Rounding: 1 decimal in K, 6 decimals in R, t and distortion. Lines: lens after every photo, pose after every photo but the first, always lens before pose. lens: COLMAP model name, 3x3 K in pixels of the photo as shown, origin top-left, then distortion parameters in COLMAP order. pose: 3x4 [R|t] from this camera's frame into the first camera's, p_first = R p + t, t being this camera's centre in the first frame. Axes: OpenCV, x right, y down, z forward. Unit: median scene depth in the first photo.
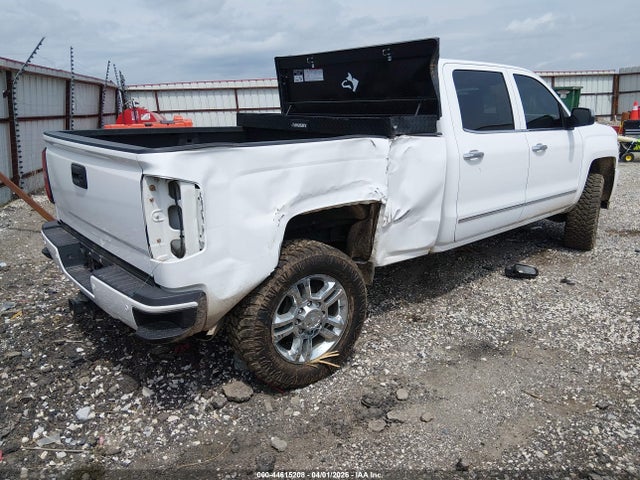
lens RADIAL K [[510.6, 0, 318.6], [0, 510.6, 221.6], [0, 0, 1]] dist [0.060510, -0.135784]
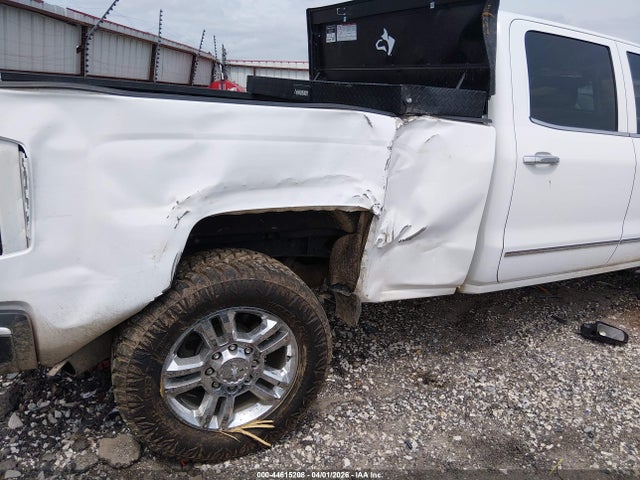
lens RADIAL K [[510.6, 0, 318.6], [0, 510.6, 221.6], [0, 0, 1]] dist [0.060510, -0.135784]
pose [[0.972119, 0.138137, -0.189483, 0.169526], [-0.135130, 0.990410, 0.028759, -0.032330], [0.191638, -0.002352, 0.981463, 0.312777]]
